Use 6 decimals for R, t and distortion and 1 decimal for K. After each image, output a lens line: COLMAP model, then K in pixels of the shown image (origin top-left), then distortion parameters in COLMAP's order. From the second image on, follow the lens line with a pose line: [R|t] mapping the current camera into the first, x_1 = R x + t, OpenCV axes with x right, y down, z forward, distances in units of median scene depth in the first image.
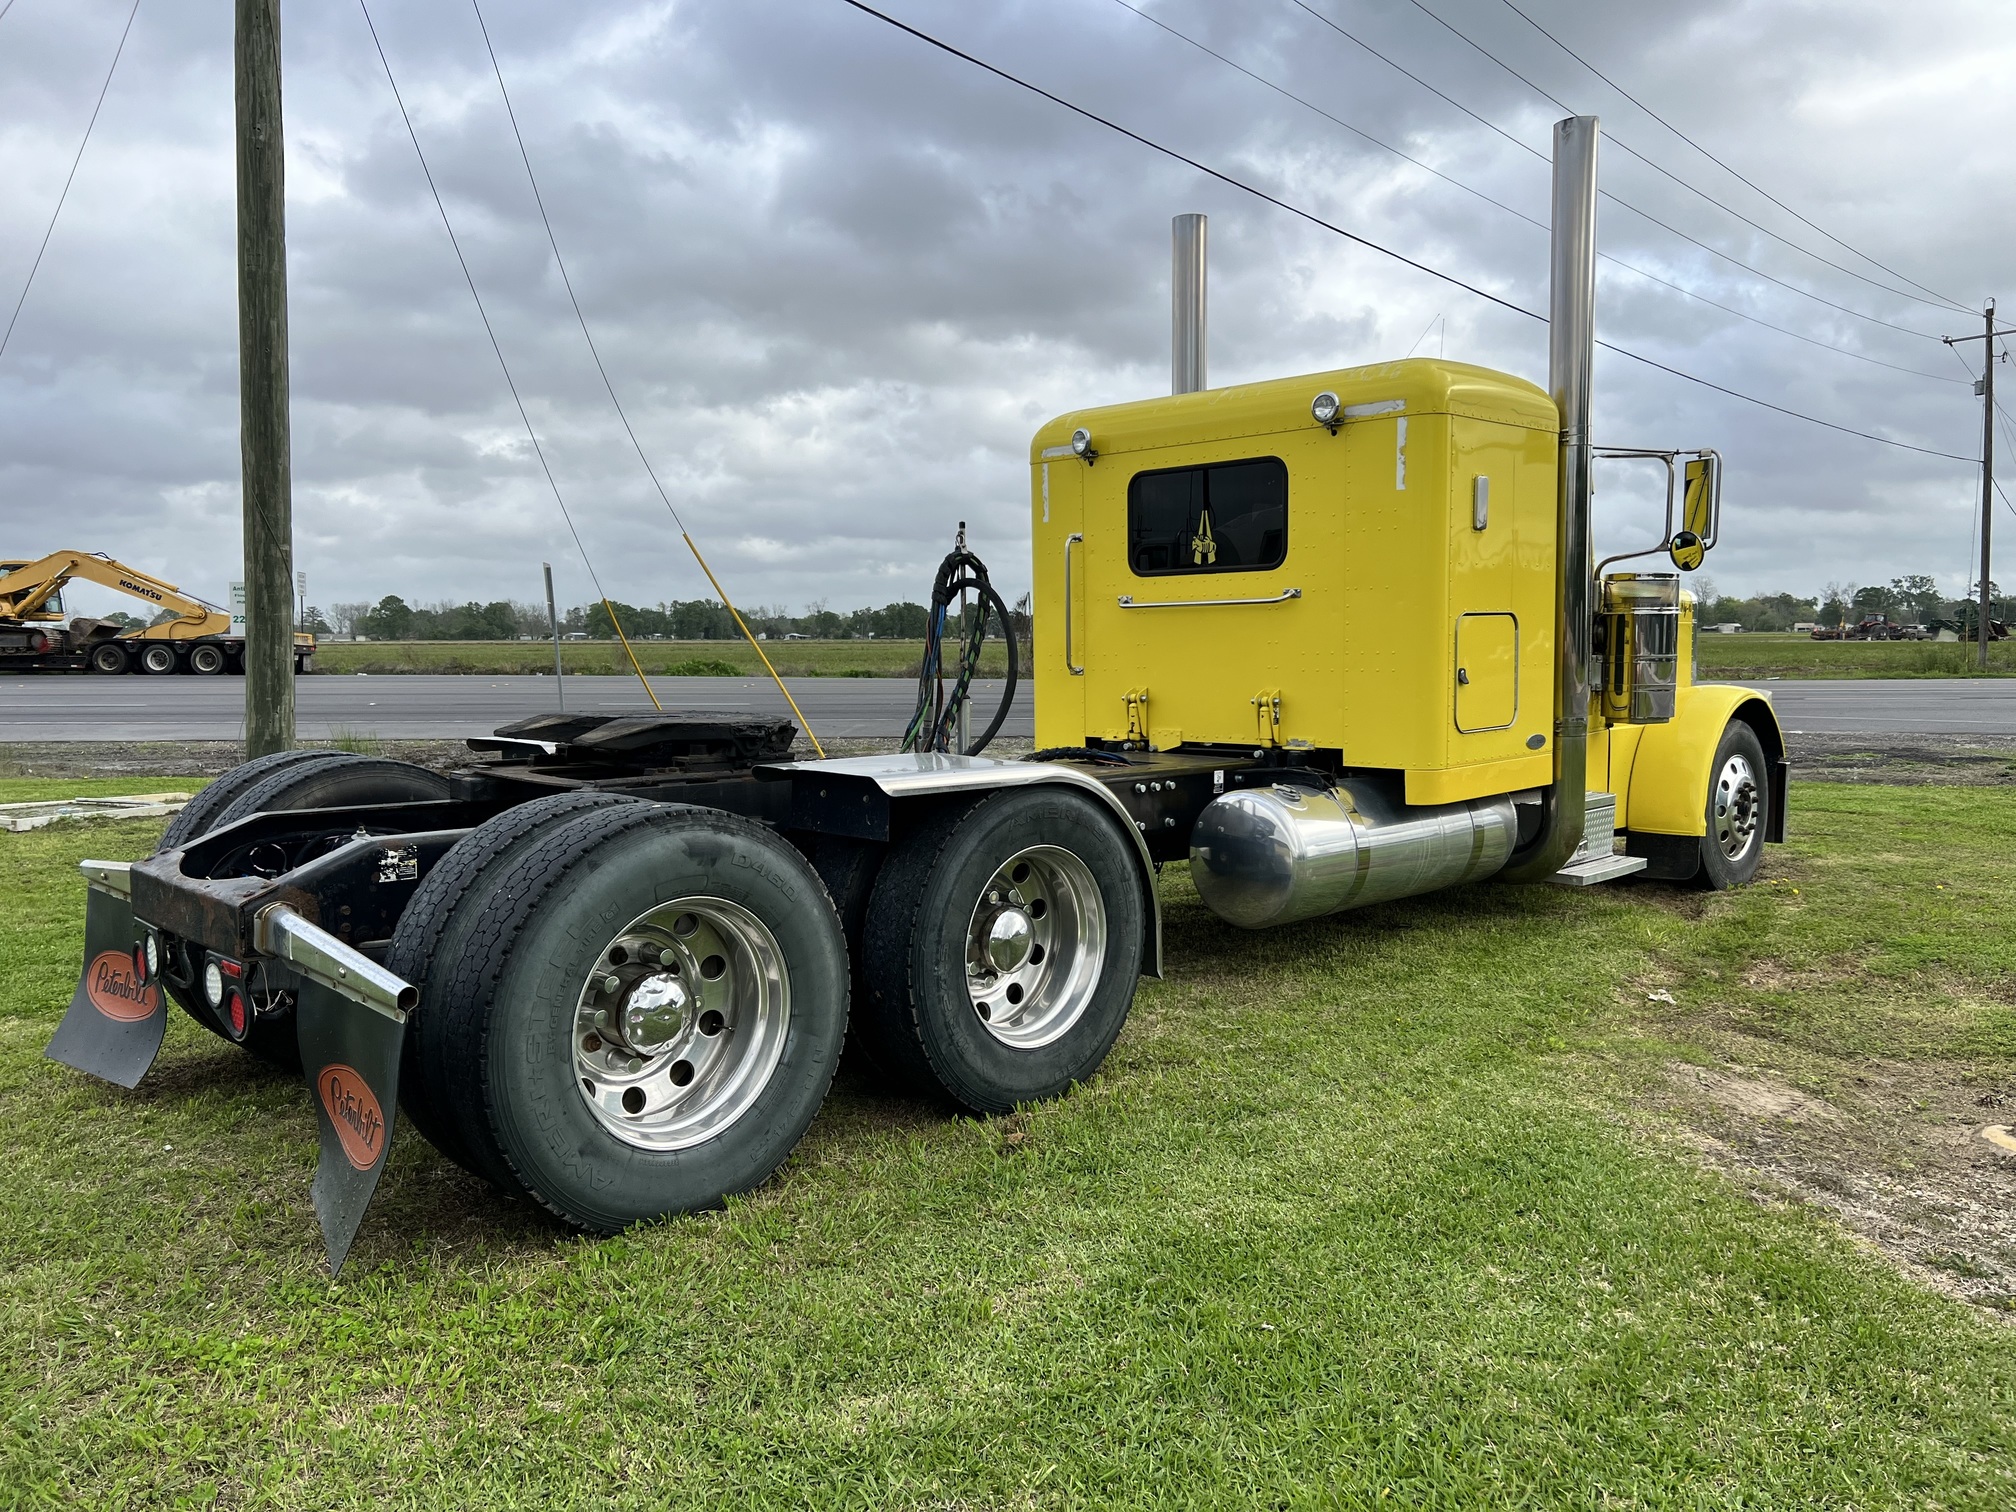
lens RADIAL K [[1474.1, 0, 1008.0], [0, 1474.1, 756.0], [0, 0, 1]] dist [0.077242, -0.091402]
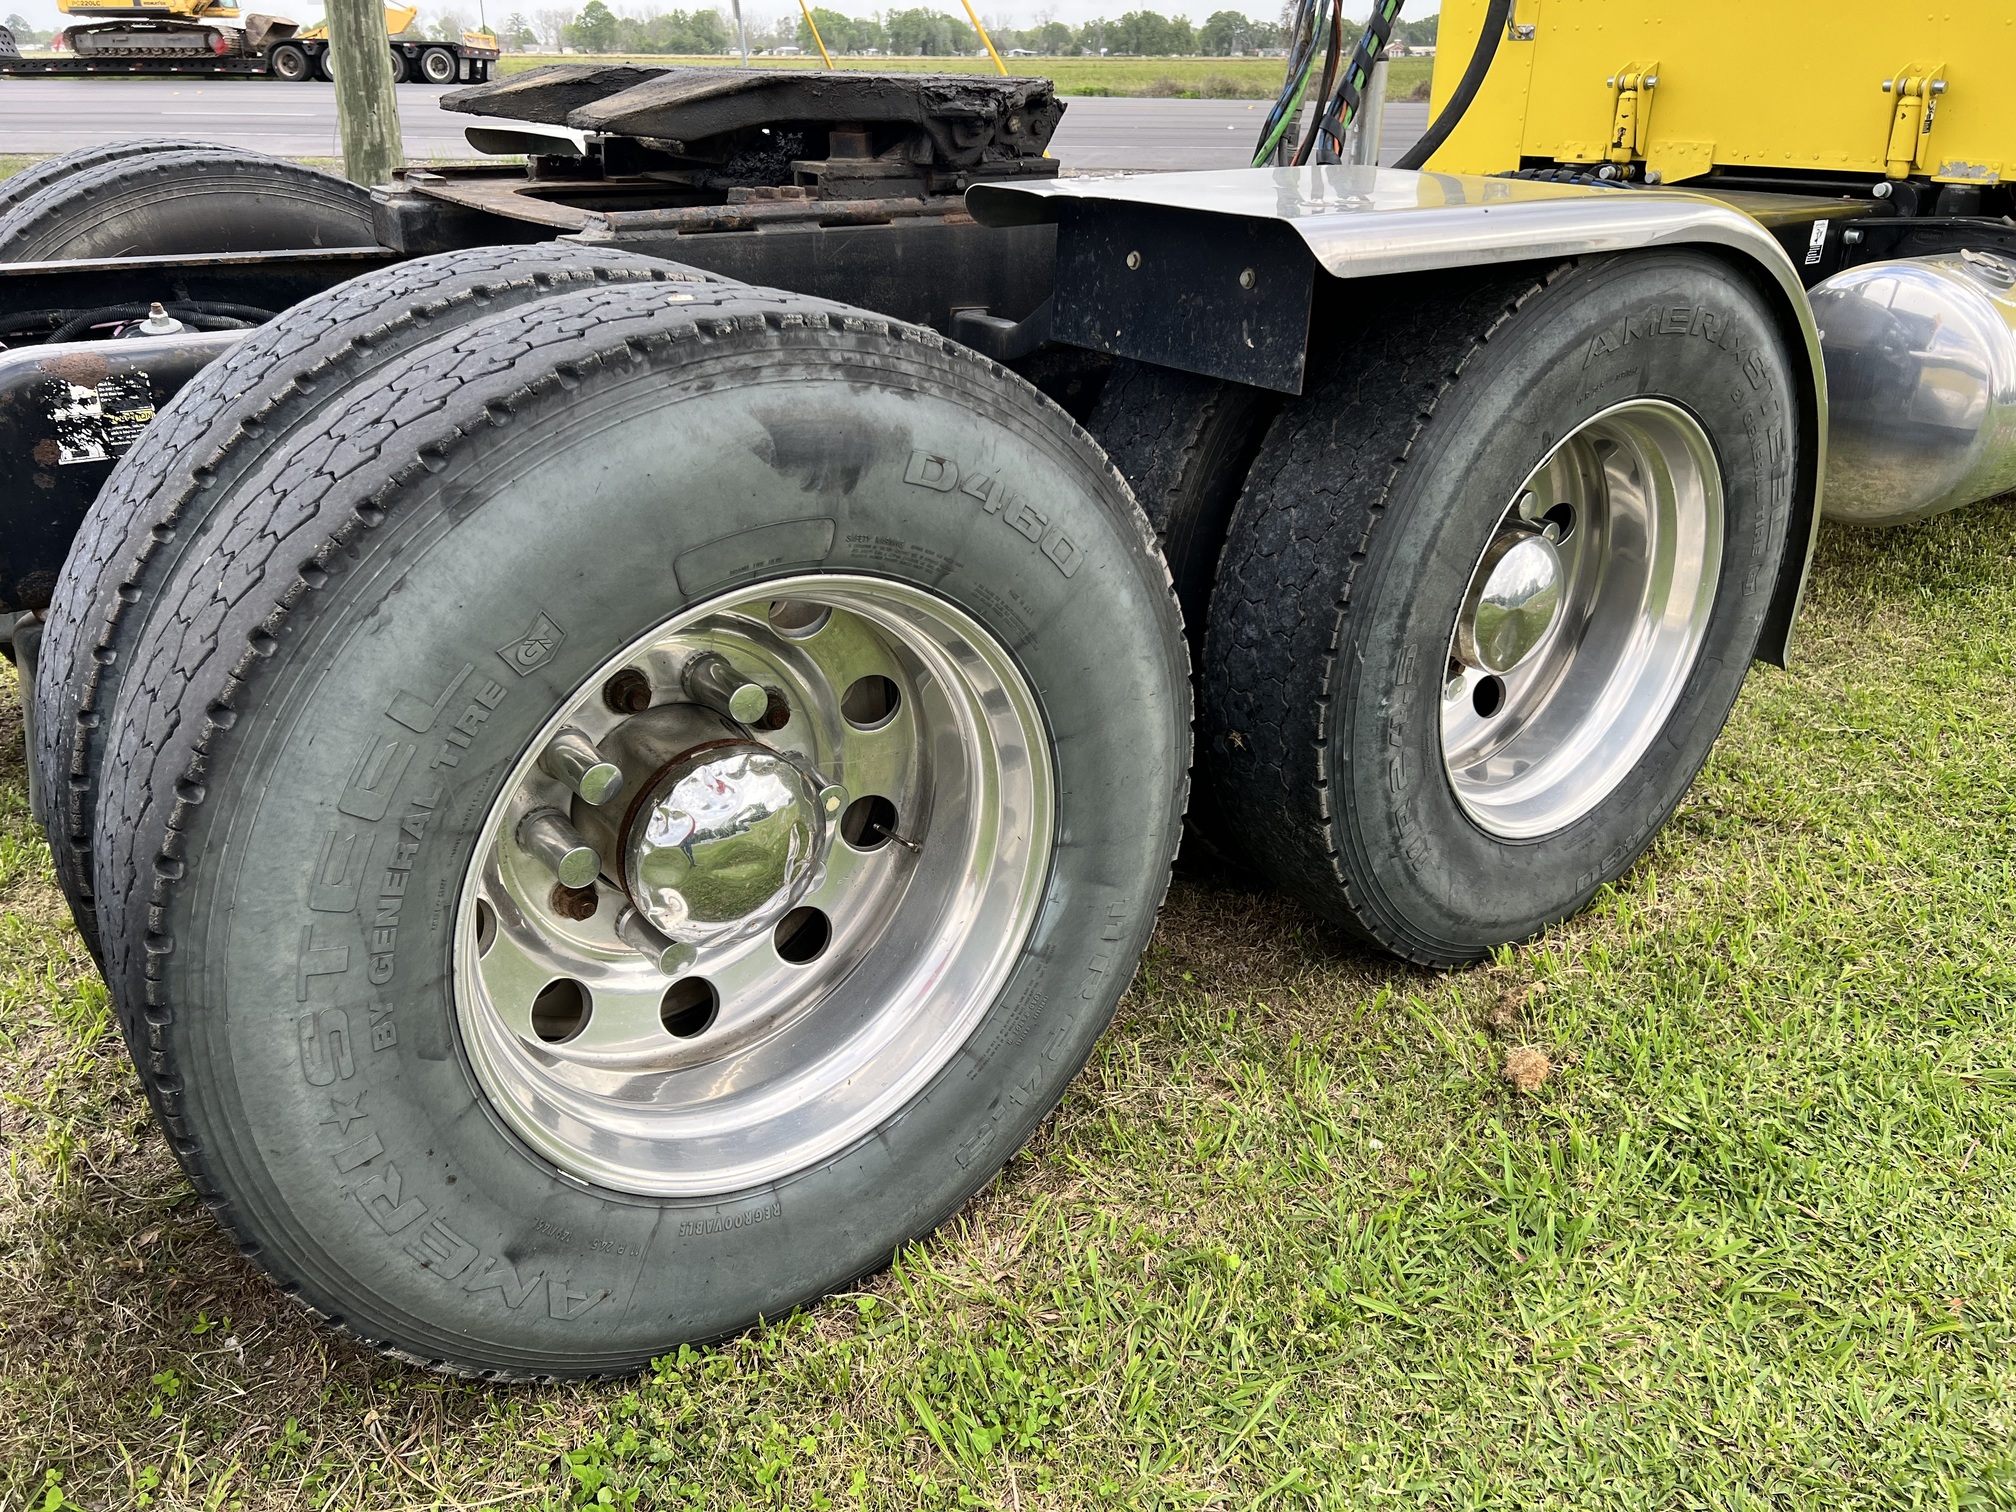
lens RADIAL K [[1474.1, 0, 1008.0], [0, 1474.1, 756.0], [0, 0, 1]] dist [0.077242, -0.091402]
pose [[0.988780, 0.070580, -0.131650, -0.098563], [-0.019894, 0.935703, 0.352226, 0.009269], [0.148046, -0.345655, 0.926609, 0.577338]]
